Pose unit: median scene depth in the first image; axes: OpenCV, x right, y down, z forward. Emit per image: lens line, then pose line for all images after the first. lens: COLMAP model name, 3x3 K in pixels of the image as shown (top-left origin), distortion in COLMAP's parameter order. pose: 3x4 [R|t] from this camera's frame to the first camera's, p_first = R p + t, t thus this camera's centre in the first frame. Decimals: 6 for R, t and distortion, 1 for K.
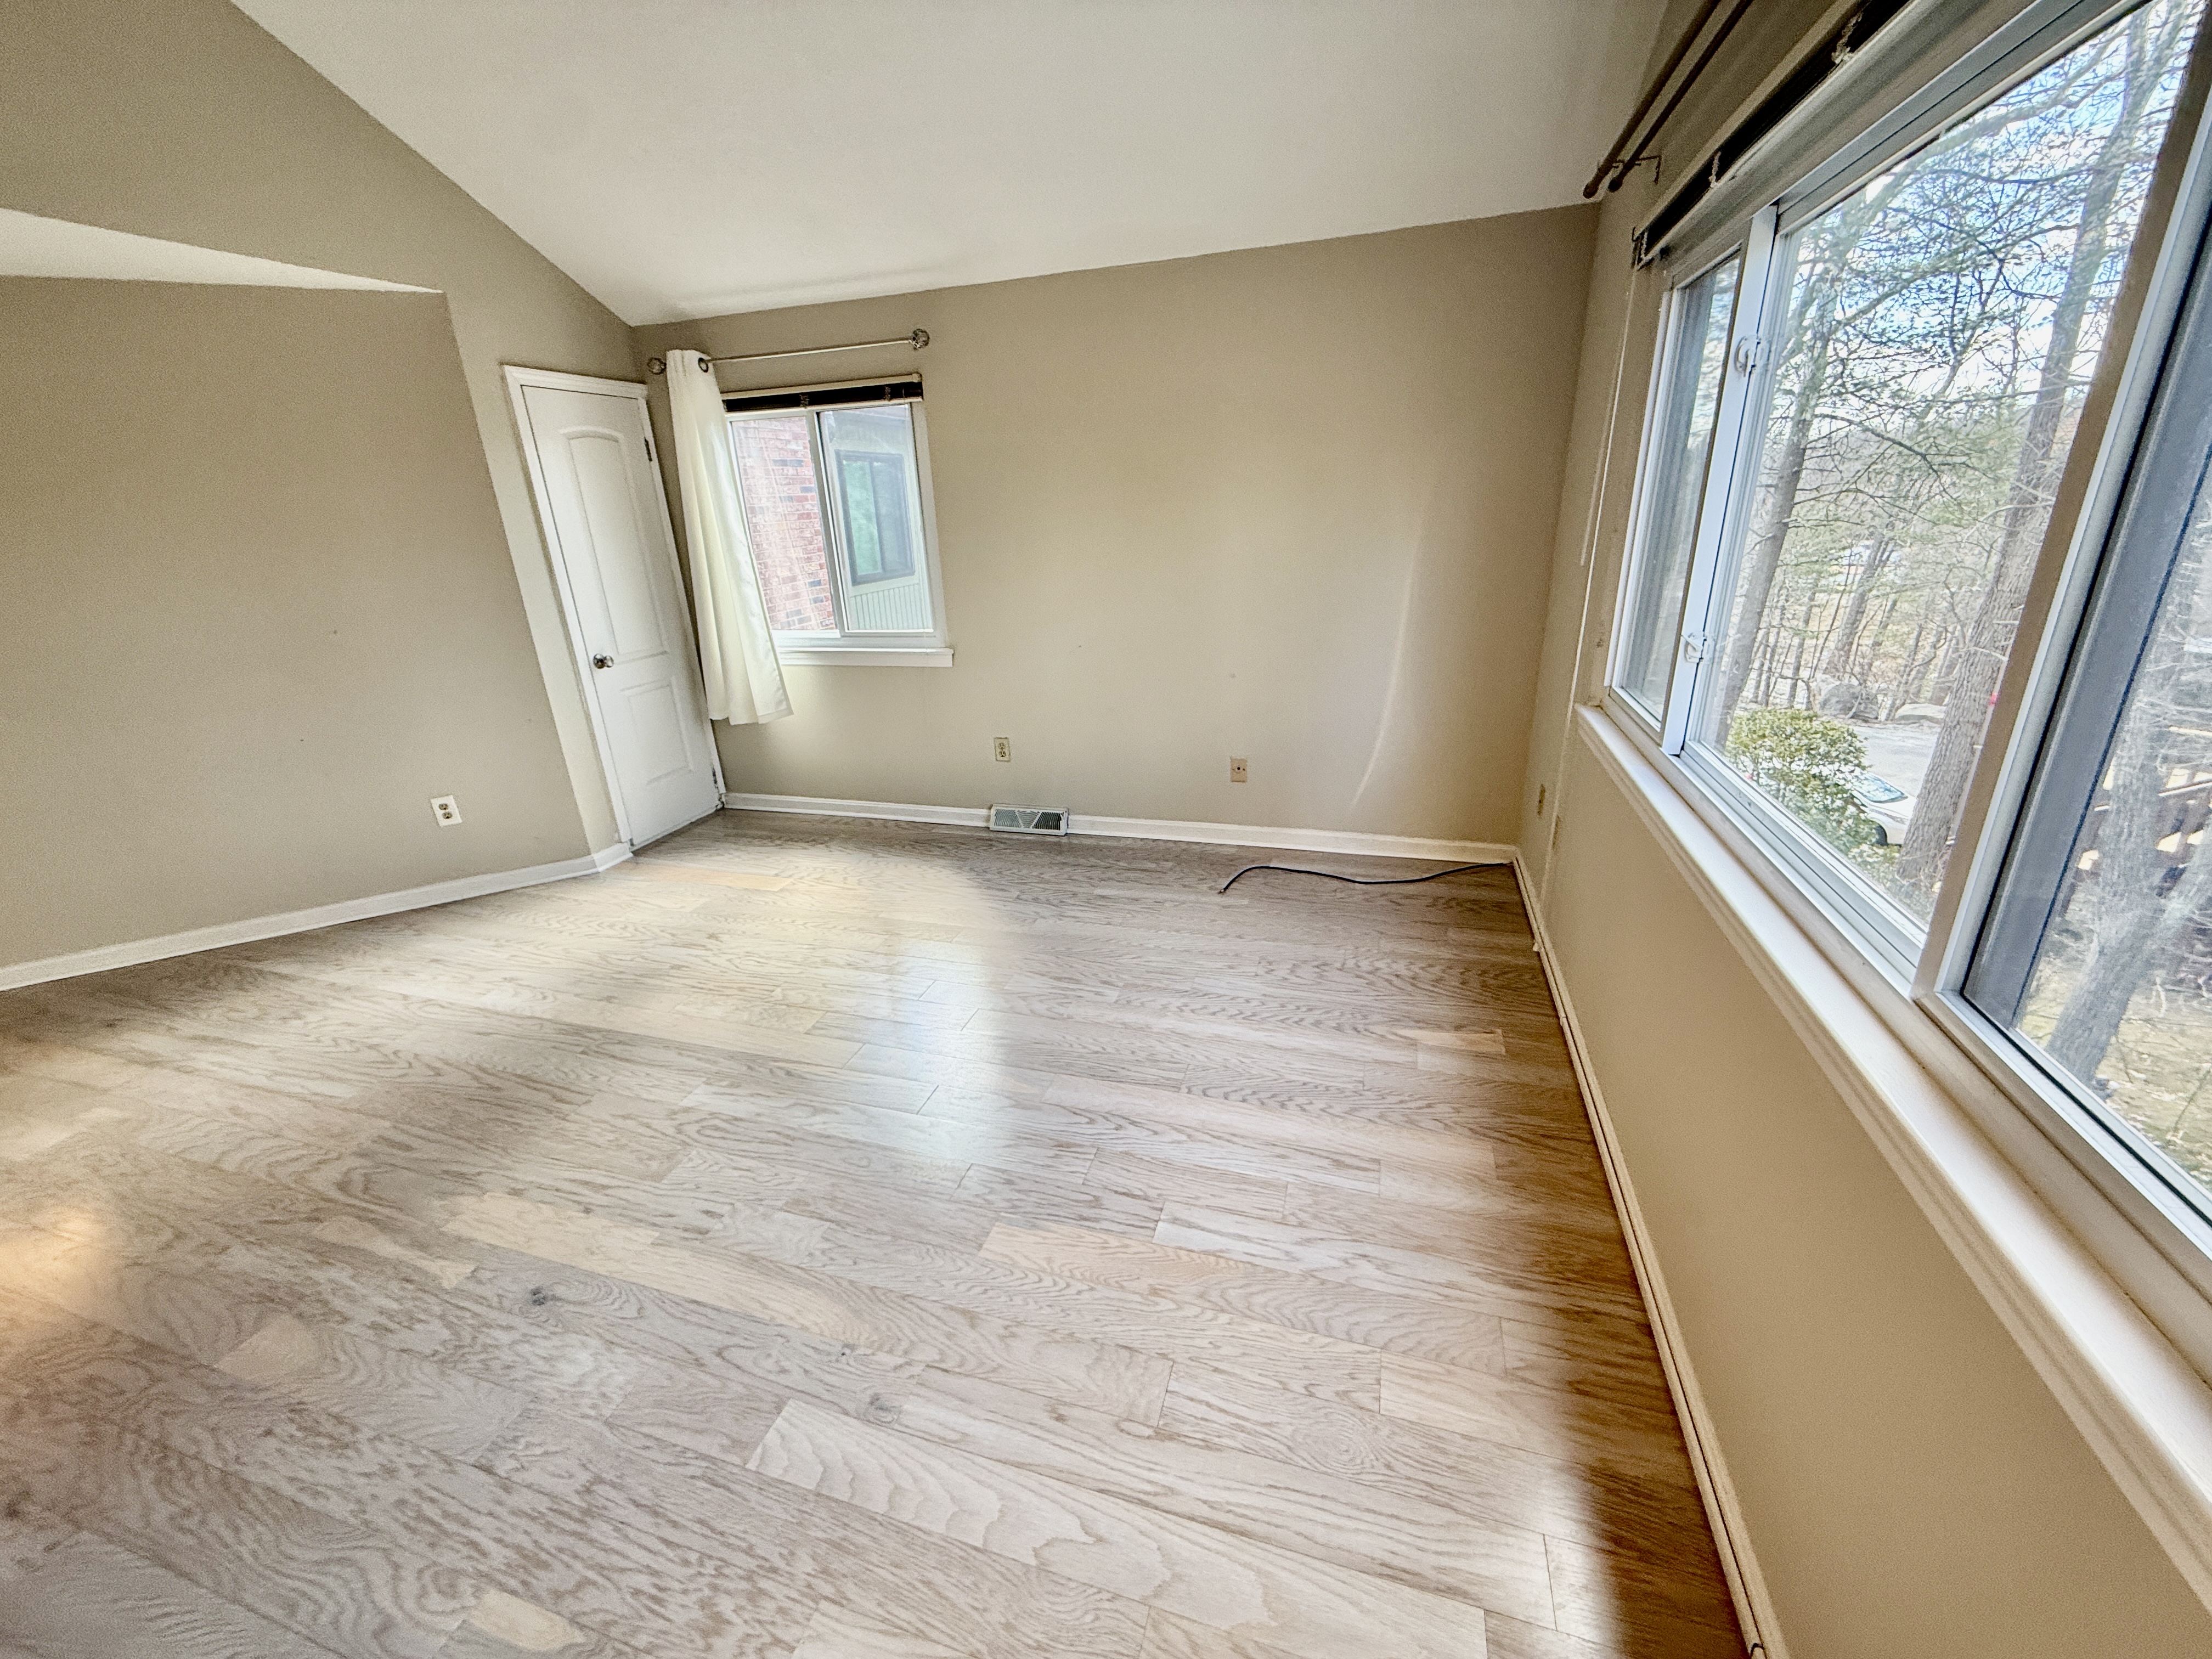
lens RADIAL K [[882.2, 0, 1100.0], [0, 882.2, 827.5], [0, 0, 1]] dist [-0.001521, -0.000855]
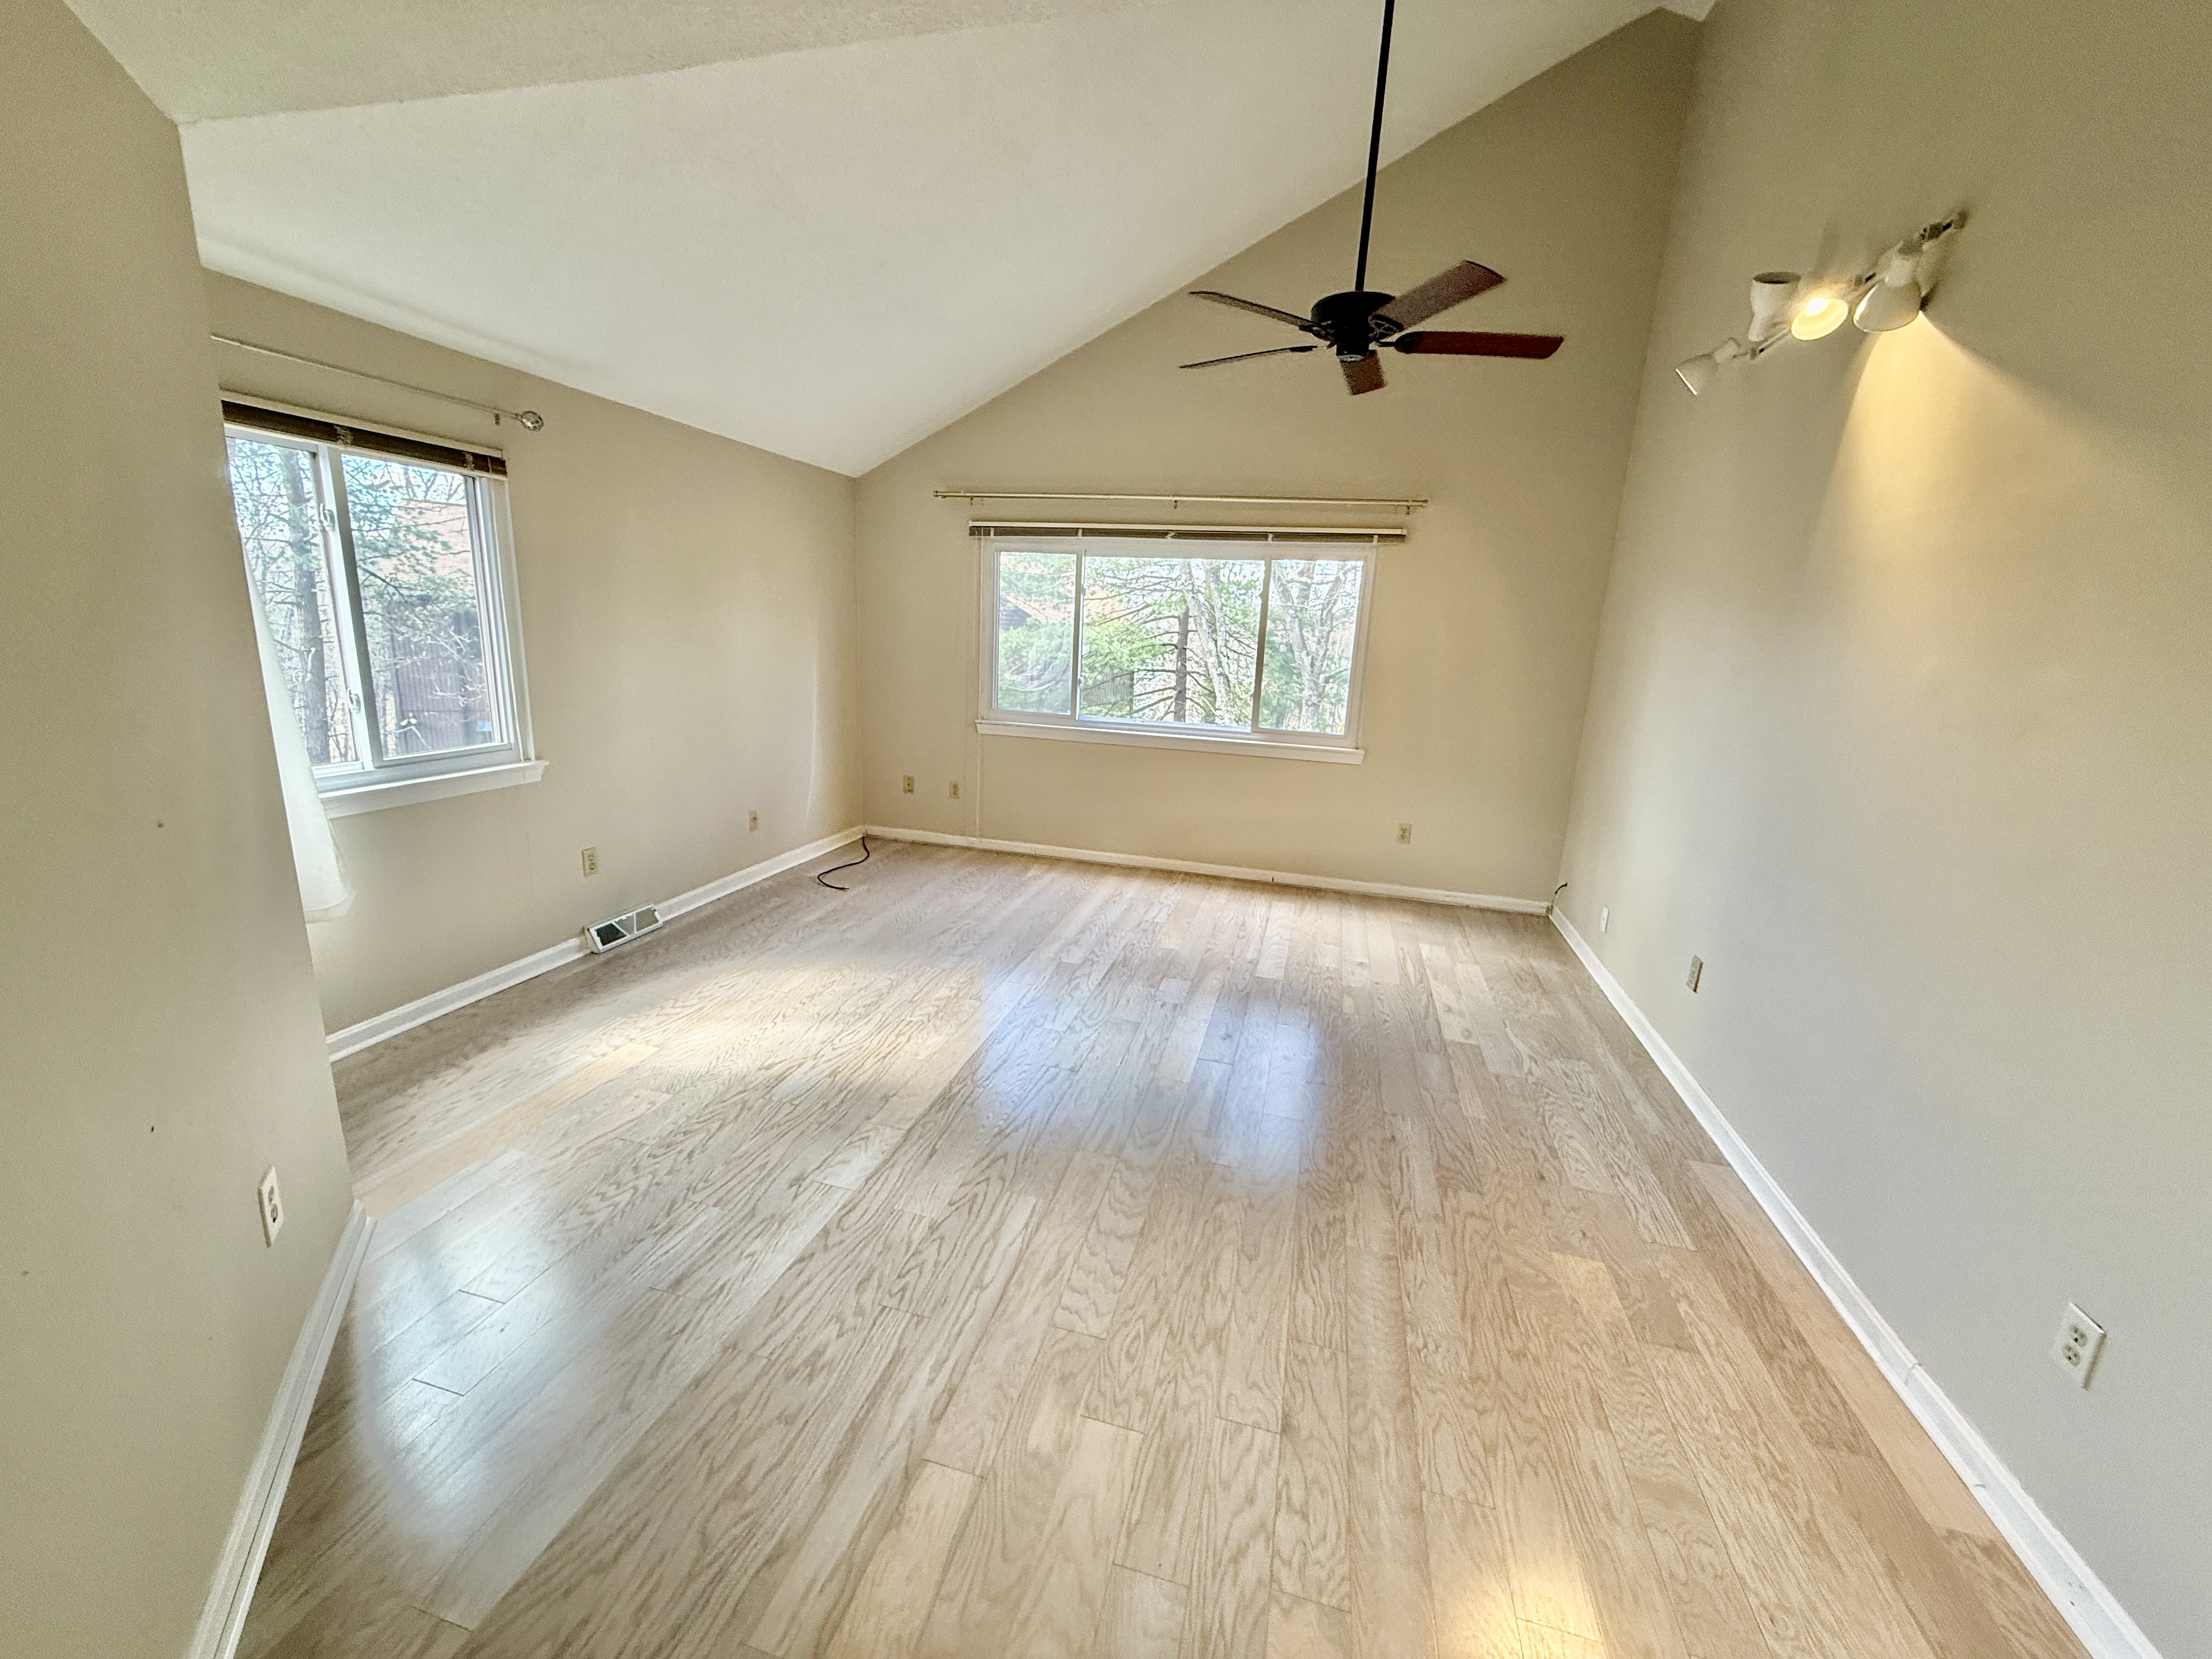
lens RADIAL K [[882.2, 0, 1107.7], [0, 882.2, 829.2], [0, 0, 1]] dist [-0.001521, -0.000855]
pose [[-0.057671, -0.186913, 0.980682, -1.513464], [0.308076, 0.931043, 0.195569, -0.196112], [-0.949612, 0.313403, 0.003890, 0.707835]]
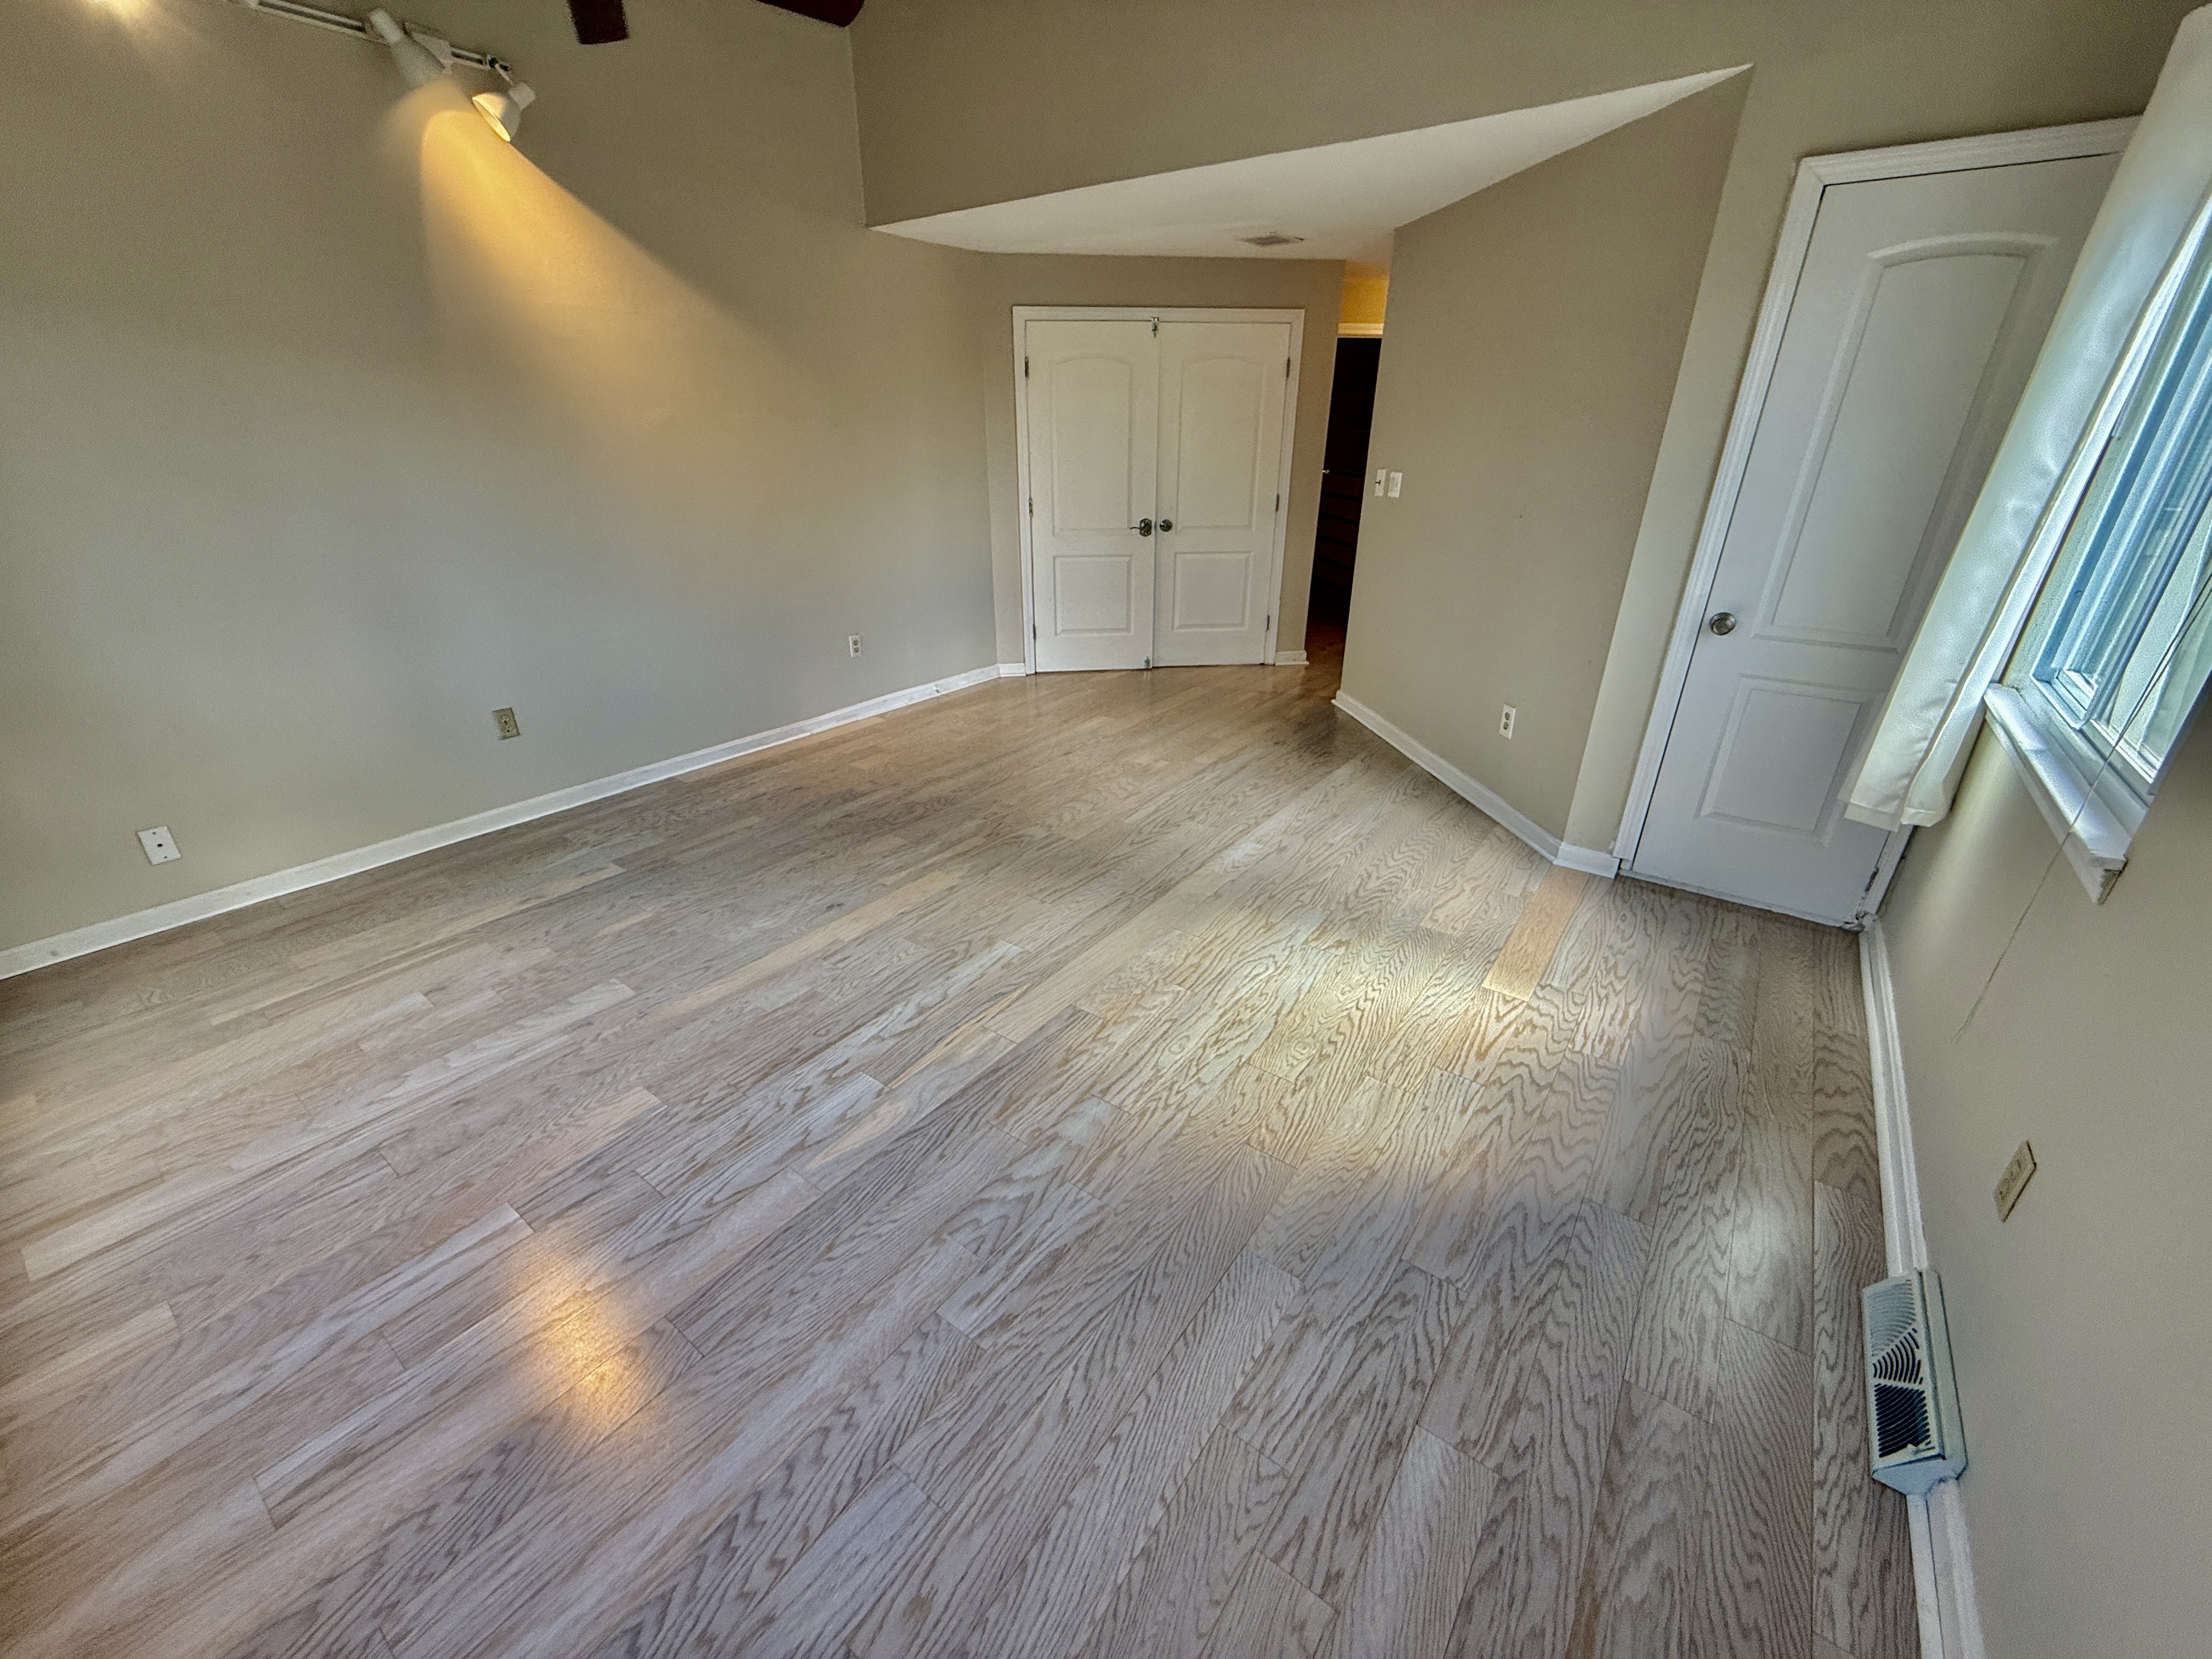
lens RADIAL K [[882.2, 0, 1097.1], [0, 882.2, 826.4], [0, 0, 1]] dist [-0.001521, -0.000855]
pose [[-0.326726, 0.431549, -0.840842, 0.319919], [-0.319290, 0.786962, 0.527963, -0.376016], [0.889553, 0.440972, -0.119331, 1.005108]]
